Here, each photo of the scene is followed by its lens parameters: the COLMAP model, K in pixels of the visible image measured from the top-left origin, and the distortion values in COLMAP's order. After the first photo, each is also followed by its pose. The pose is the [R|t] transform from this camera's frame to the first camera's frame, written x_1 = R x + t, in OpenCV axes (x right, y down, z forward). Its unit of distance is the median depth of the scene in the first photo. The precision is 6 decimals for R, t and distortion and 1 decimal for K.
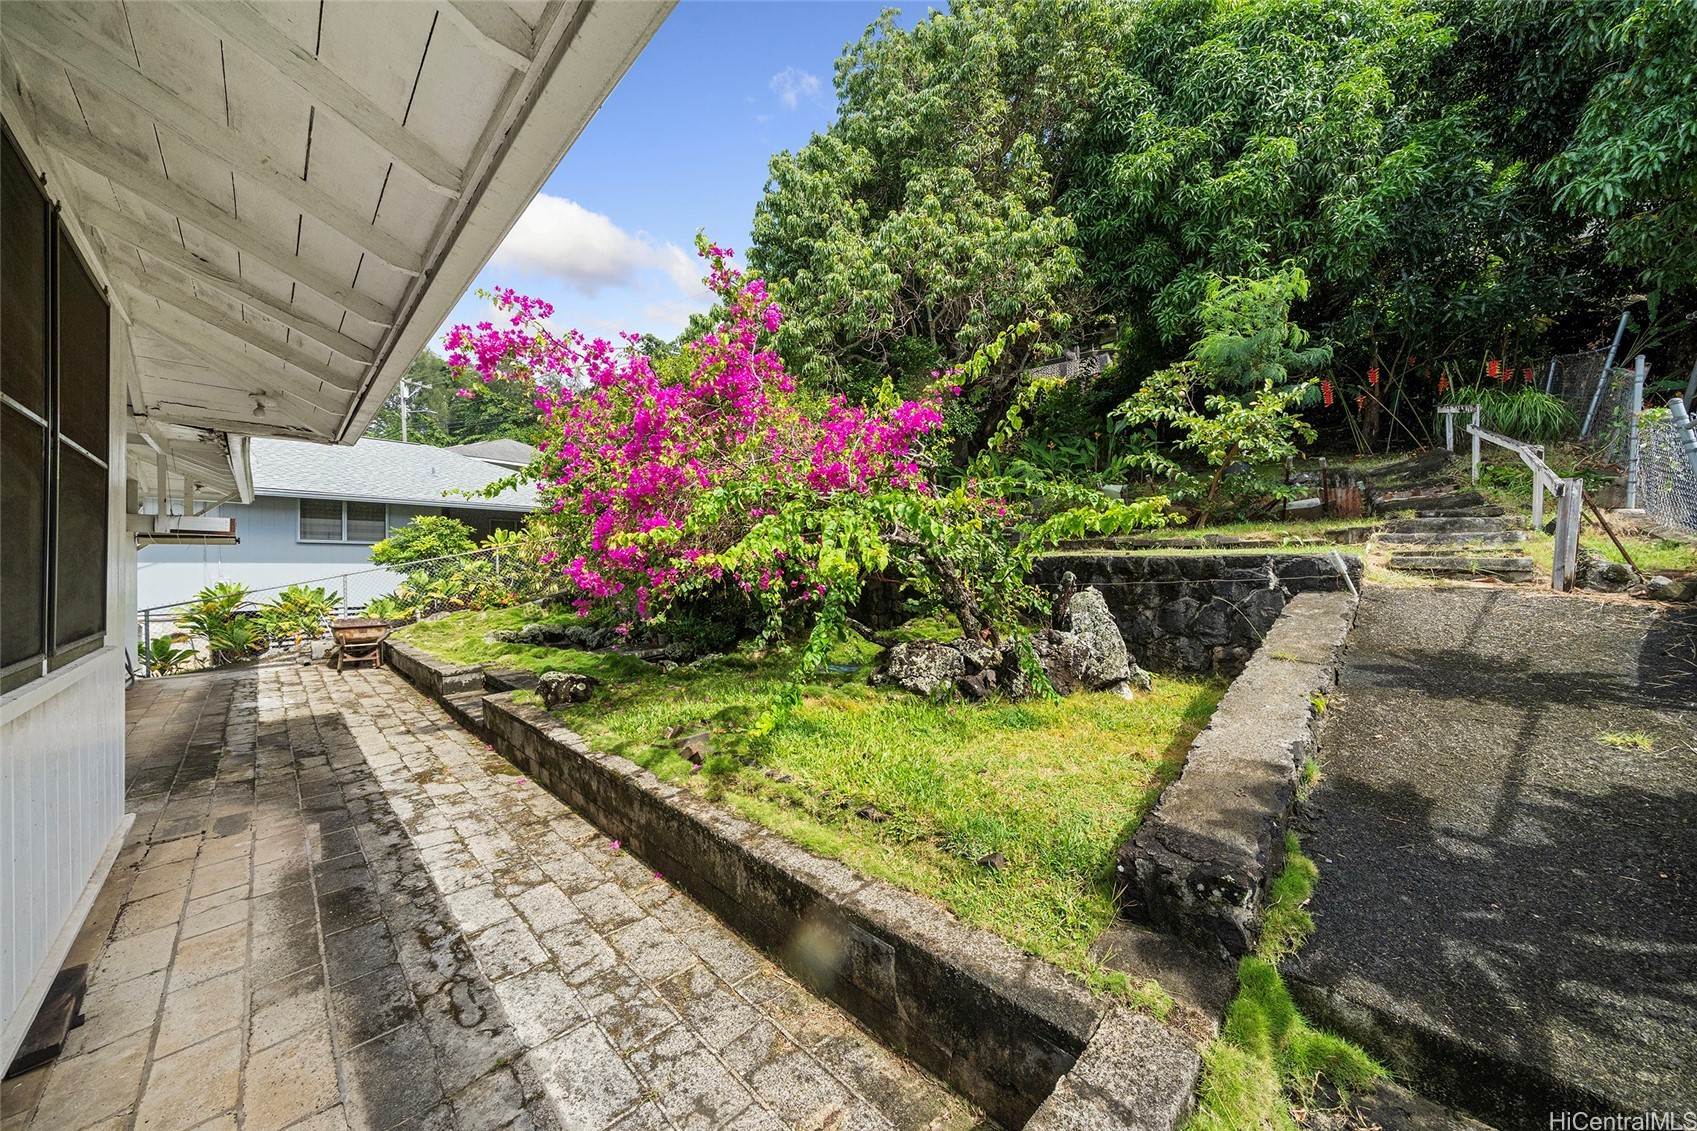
lens RADIAL K [[583.5, 0, 848.8], [0, 583.5, 567.9], [0, 0, 1]] dist [-0.000090, -0.000004]
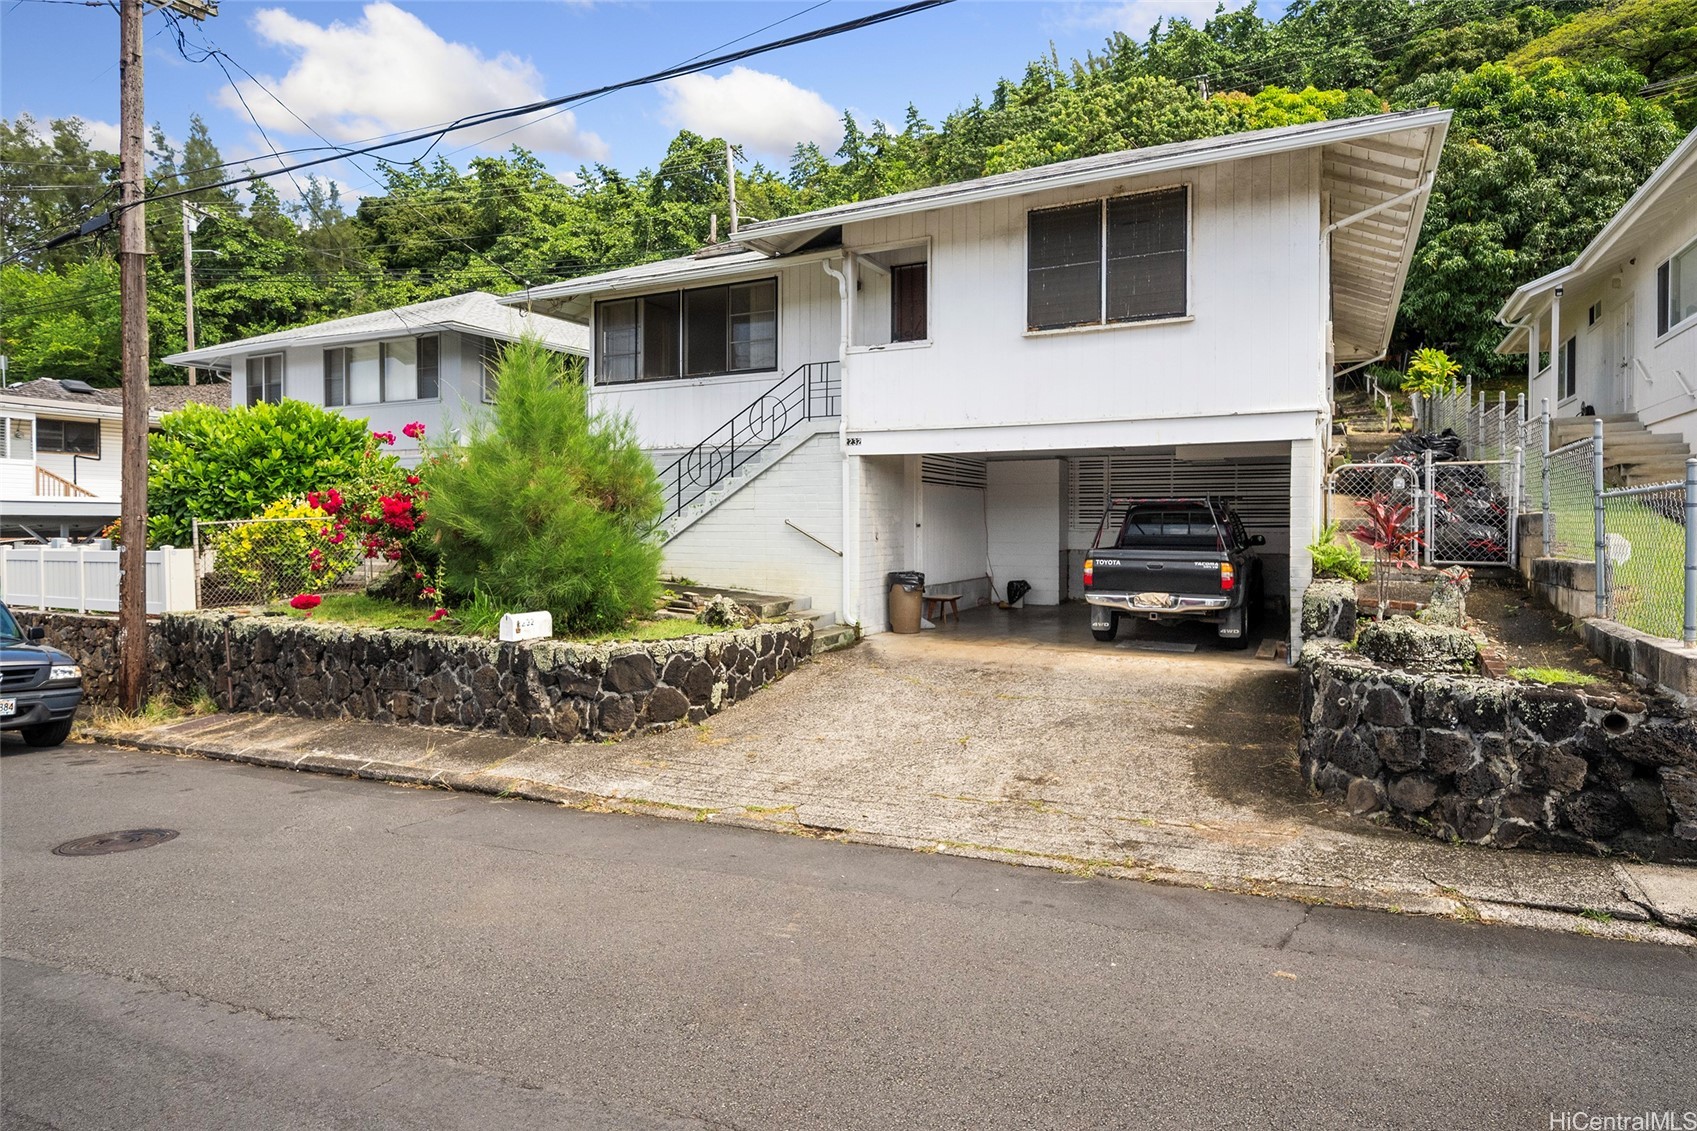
lens RADIAL K [[975.0, 0, 849.9], [0, 975.0, 557.7], [0, 0, 1]] dist [0.001190, 0.000112]
pose [[0.950148, -0.007155, 0.311718, -2.468153], [-0.002964, 0.999484, 0.031974, 0.388072], [-0.311787, -0.031303, 0.949636, -2.378649]]
